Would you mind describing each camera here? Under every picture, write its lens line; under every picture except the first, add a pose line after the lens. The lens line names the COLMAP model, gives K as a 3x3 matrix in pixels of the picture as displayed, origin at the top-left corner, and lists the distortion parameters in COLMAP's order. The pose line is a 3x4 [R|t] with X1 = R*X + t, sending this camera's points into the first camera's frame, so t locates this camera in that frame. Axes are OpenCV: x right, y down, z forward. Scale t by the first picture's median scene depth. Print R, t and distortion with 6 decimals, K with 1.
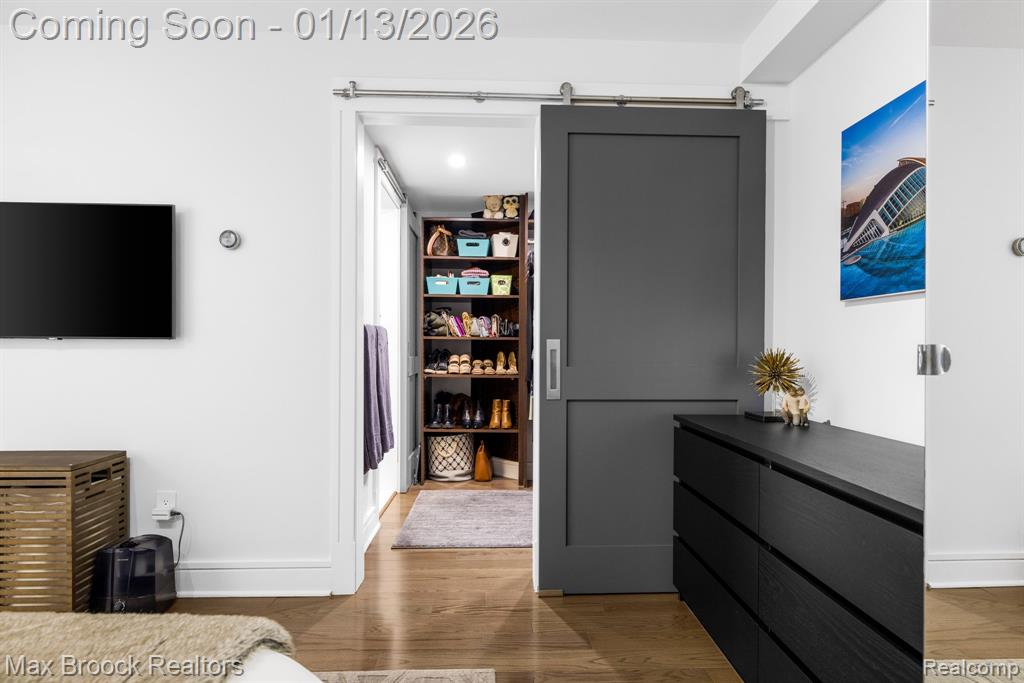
lens RADIAL K [[580.6, 0, 509.5], [0, 580.6, 342.6], [0, 0, 1]] dist [0.004049, -0.000405]
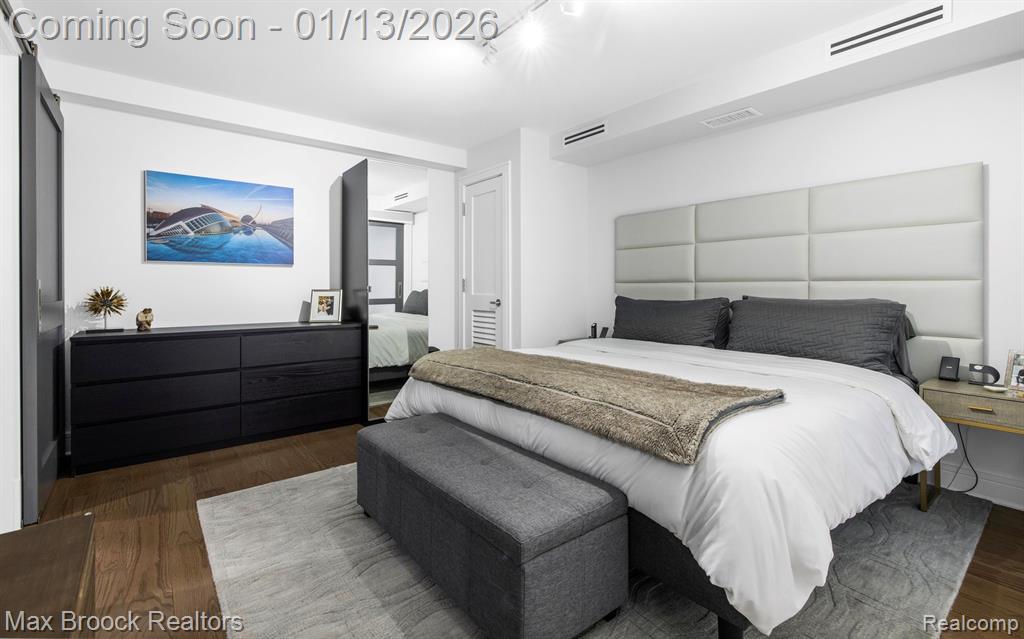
lens RADIAL K [[457.0, 0, 508.0], [0, 457.0, 285.3], [0, 0, 1]] dist [0.005544, -0.000168]
pose [[-0.599496, 0.001335, 0.800377, -0.597985], [-0.002490, 0.999991, -0.003533, 0.003596], [-0.800374, -0.004111, -0.599487, 0.440674]]
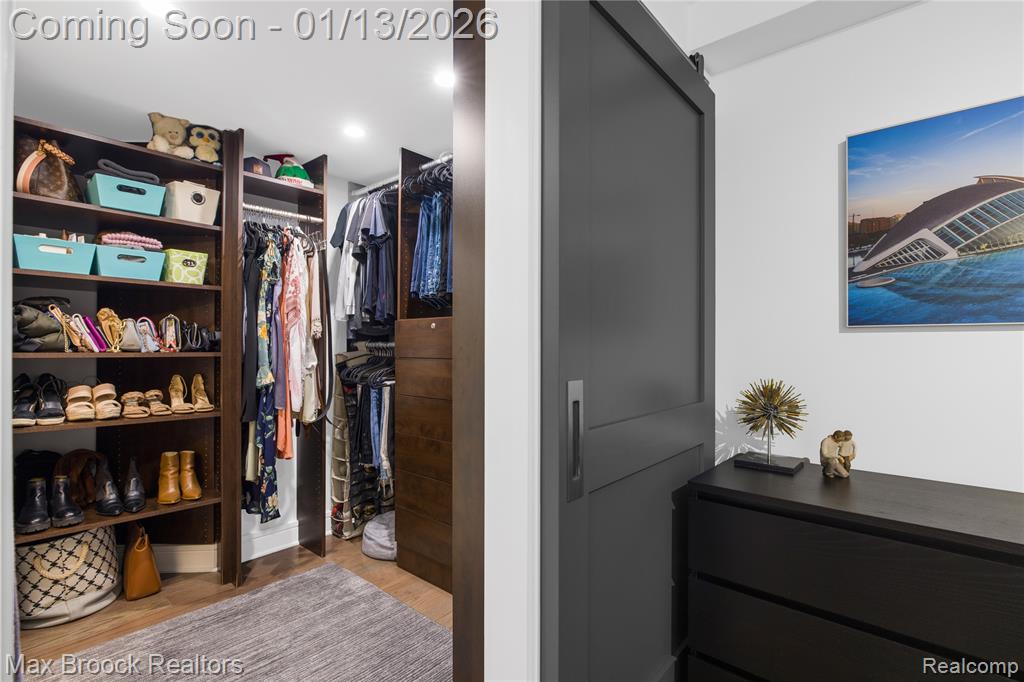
lens RADIAL K [[475.0, 0, 519.0], [0, 475.0, 342.8], [0, 0, 1]] dist [-0.010403, -0.000023]
pose [[0.681384, 0.001343, 0.731925, -0.140133], [-0.003371, 0.999993, 0.001303, -0.021185], [-0.731919, -0.003355, 0.681384, 0.404829]]
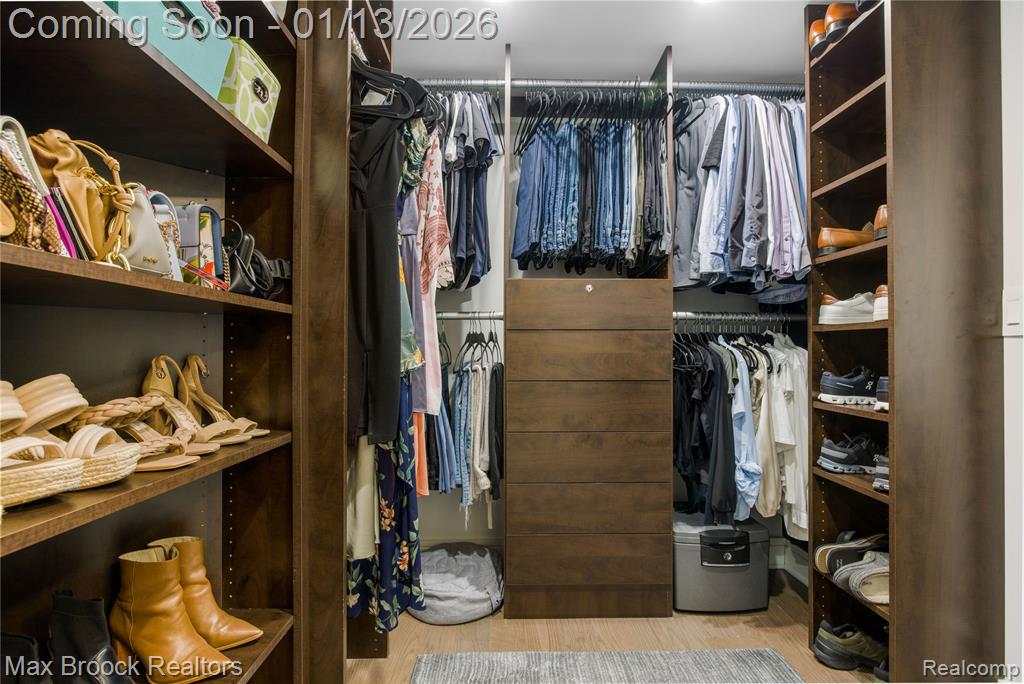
lens RADIAL K [[457.6, 0, 513.1], [0, 457.6, 348.3], [0, 0, 1]] dist [-0.012389, 0.000613]
pose [[-0.000761, -0.002629, 0.999996, -0.216528], [-0.006159, 0.999978, 0.002624, 0.011226], [-0.999981, -0.006157, -0.000777, 0.880144]]
